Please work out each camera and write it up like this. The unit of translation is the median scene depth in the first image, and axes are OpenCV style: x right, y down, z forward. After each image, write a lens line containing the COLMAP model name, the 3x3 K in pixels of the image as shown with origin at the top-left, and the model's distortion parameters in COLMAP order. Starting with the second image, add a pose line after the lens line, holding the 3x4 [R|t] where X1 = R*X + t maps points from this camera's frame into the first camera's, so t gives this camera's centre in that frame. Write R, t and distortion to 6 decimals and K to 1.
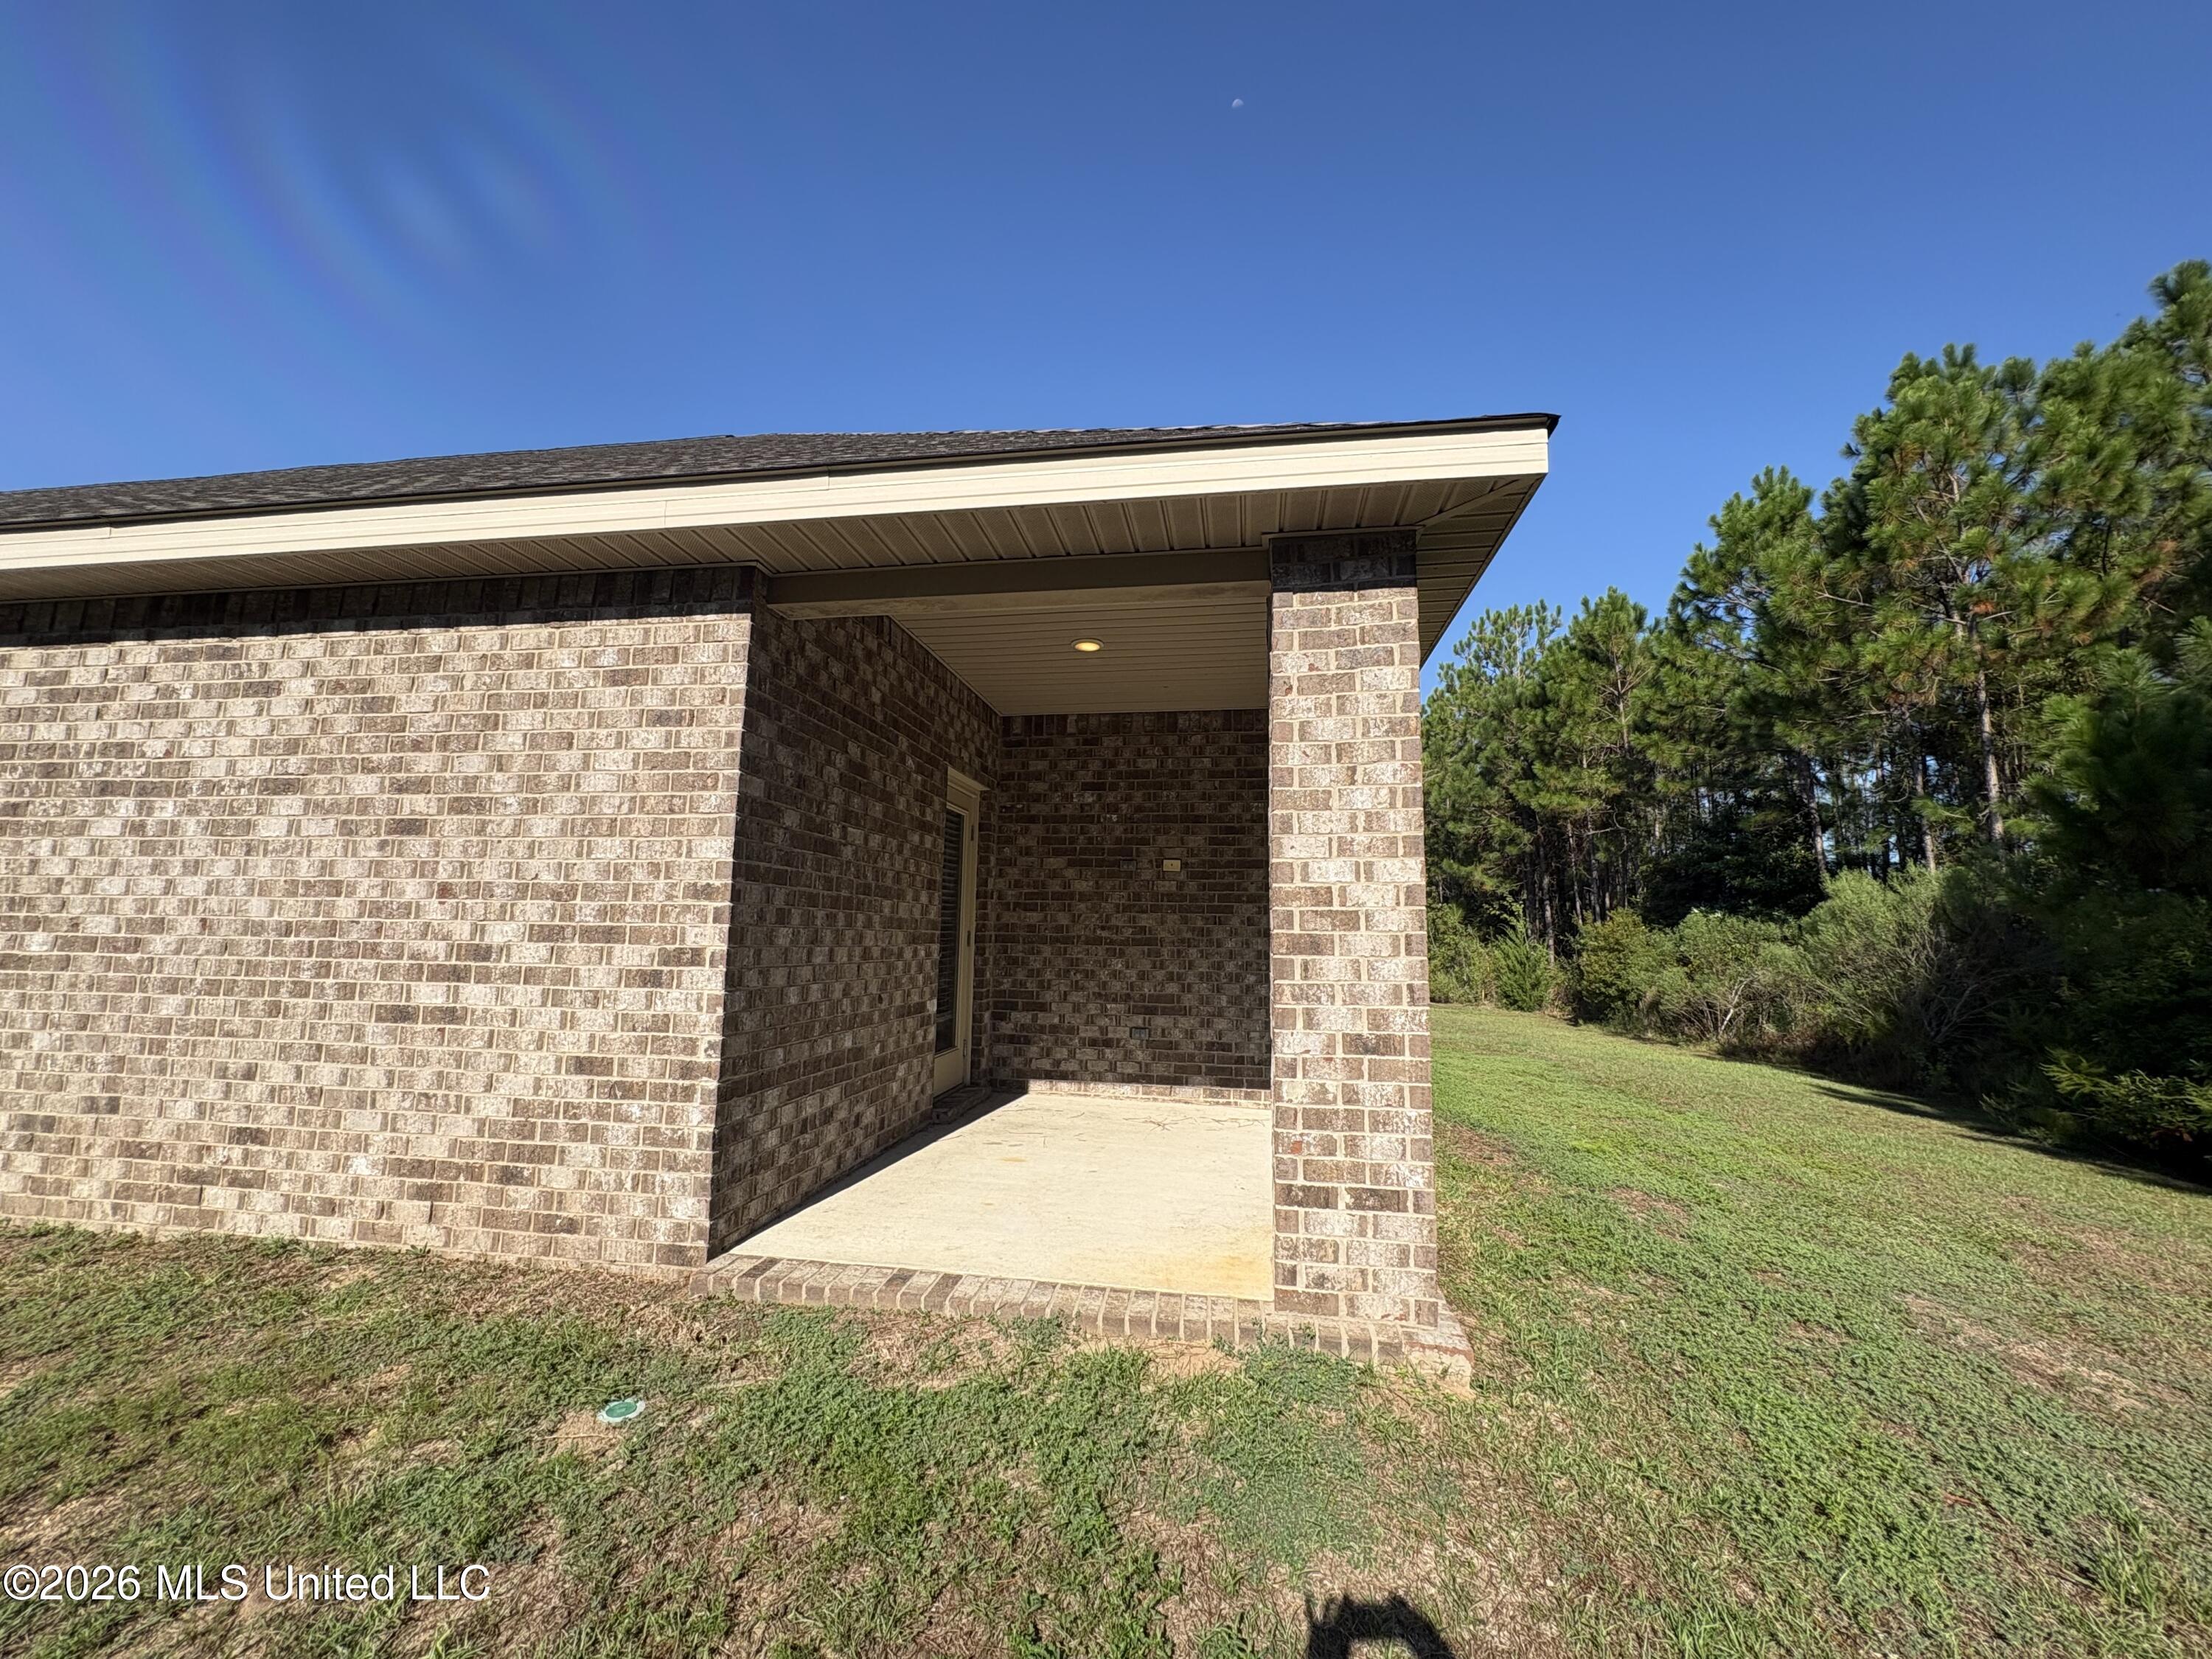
lens RADIAL K [[883.6, 0, 1105.0], [0, 883.6, 822.4], [0, 0, 1]] dist [0.003366, -0.000822]
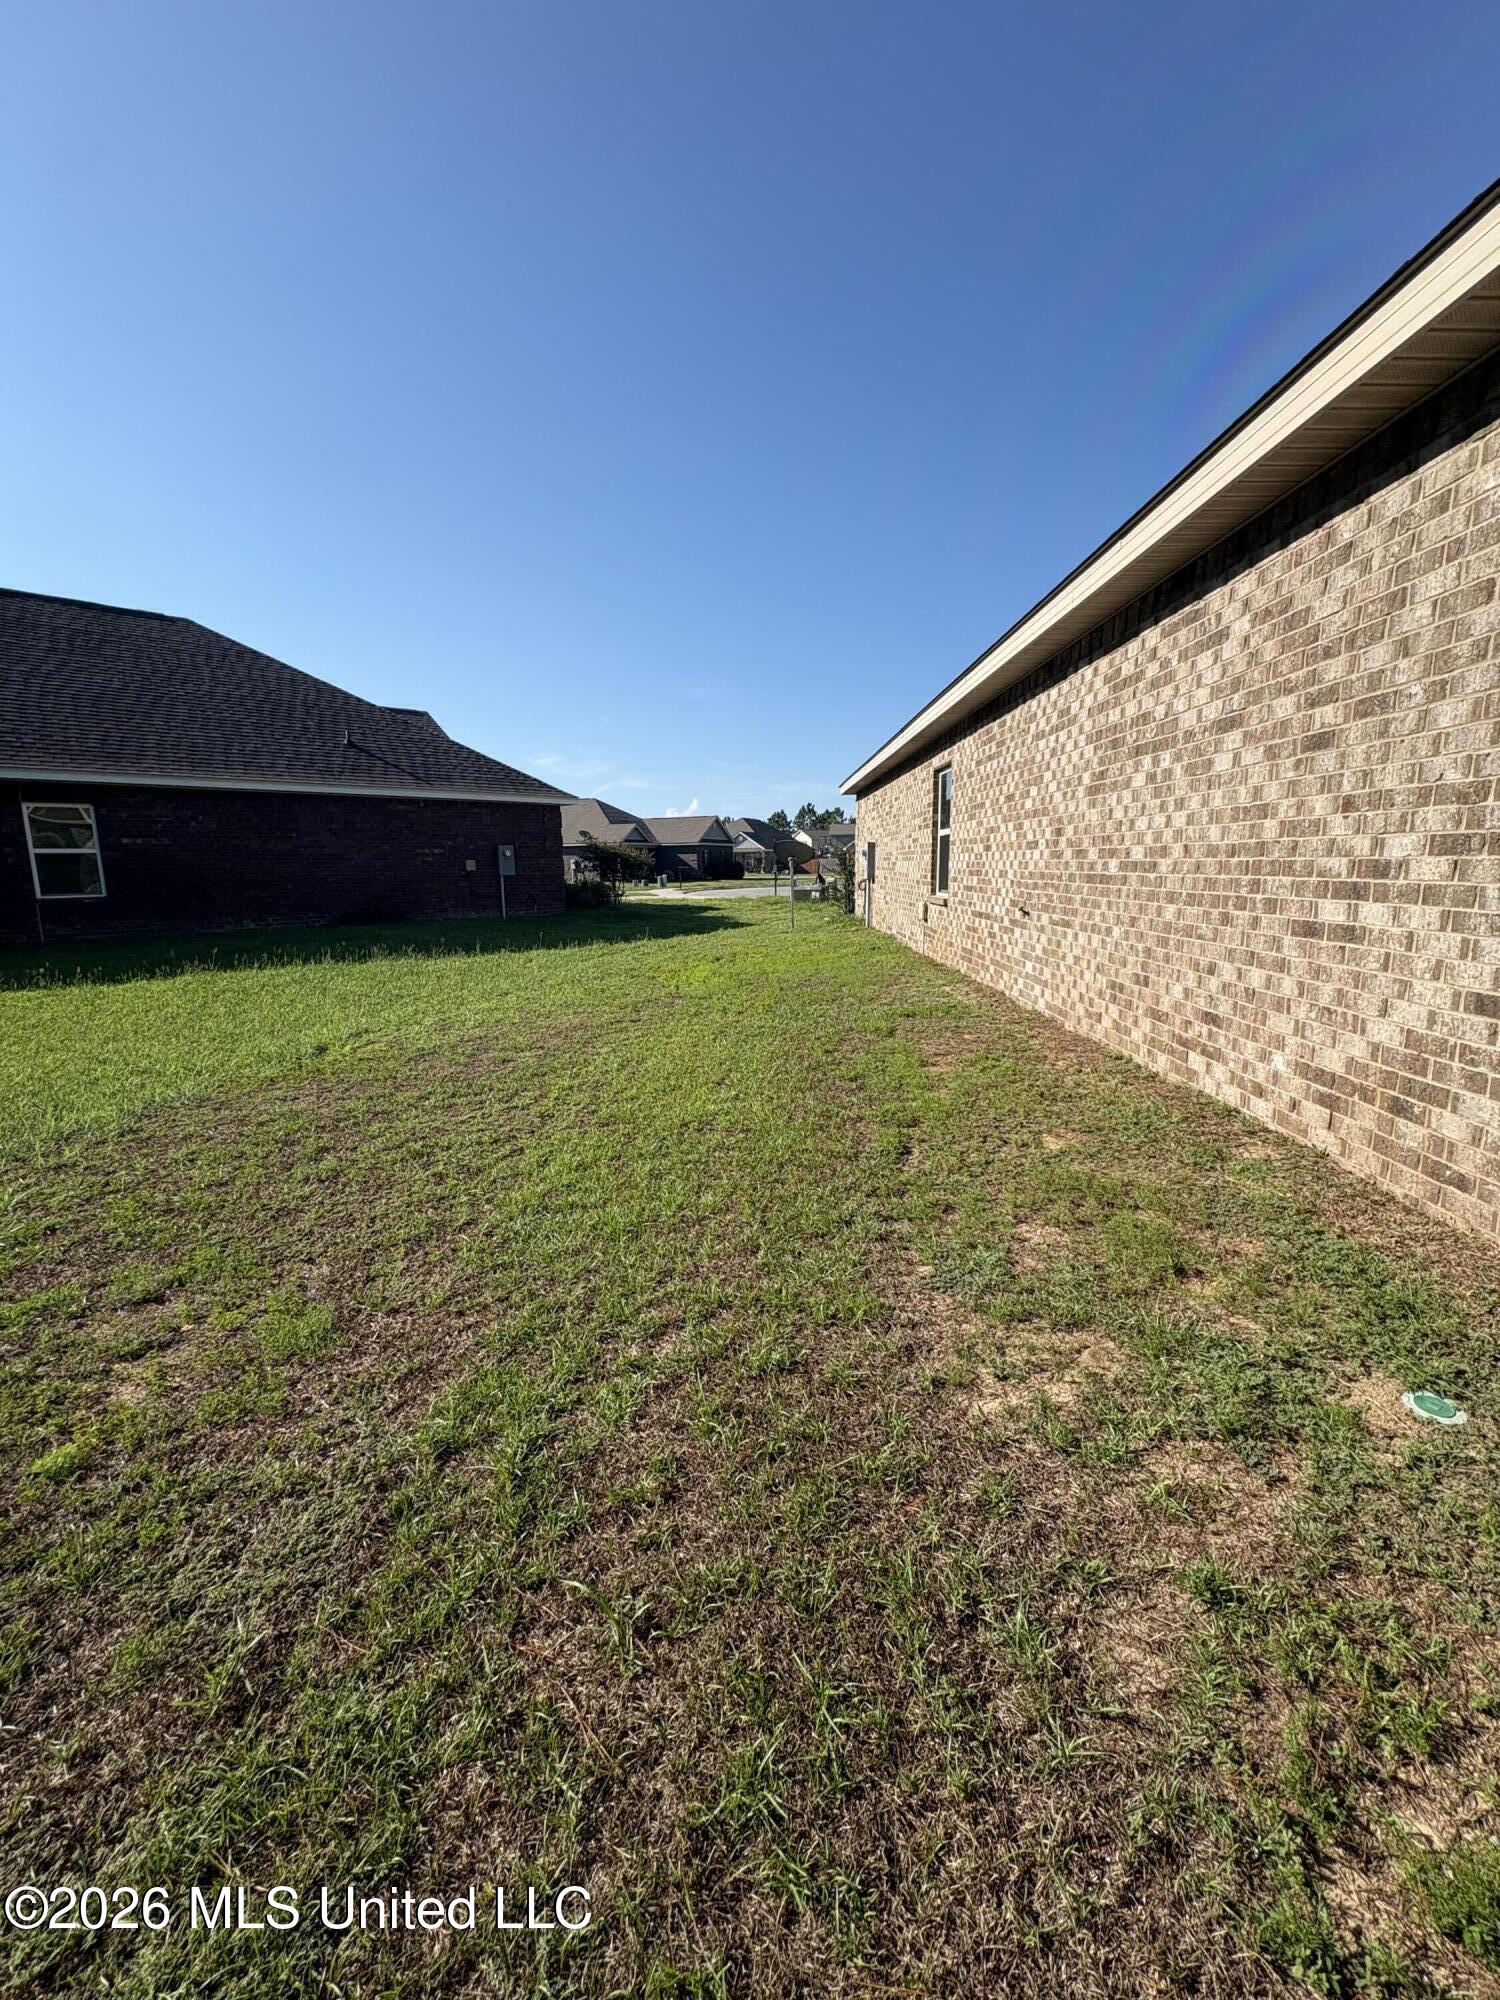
lens RADIAL K [[798.9, 0, 746.2], [0, 798.9, 1000.9], [0, 0, 1]] dist [0.003366, -0.000822]
pose [[0.154304, 0.149862, -0.976592, 0.024969], [0.141915, 0.974819, 0.172012, 0.041268], [0.977778, -0.165135, 0.129151, 0.210206]]
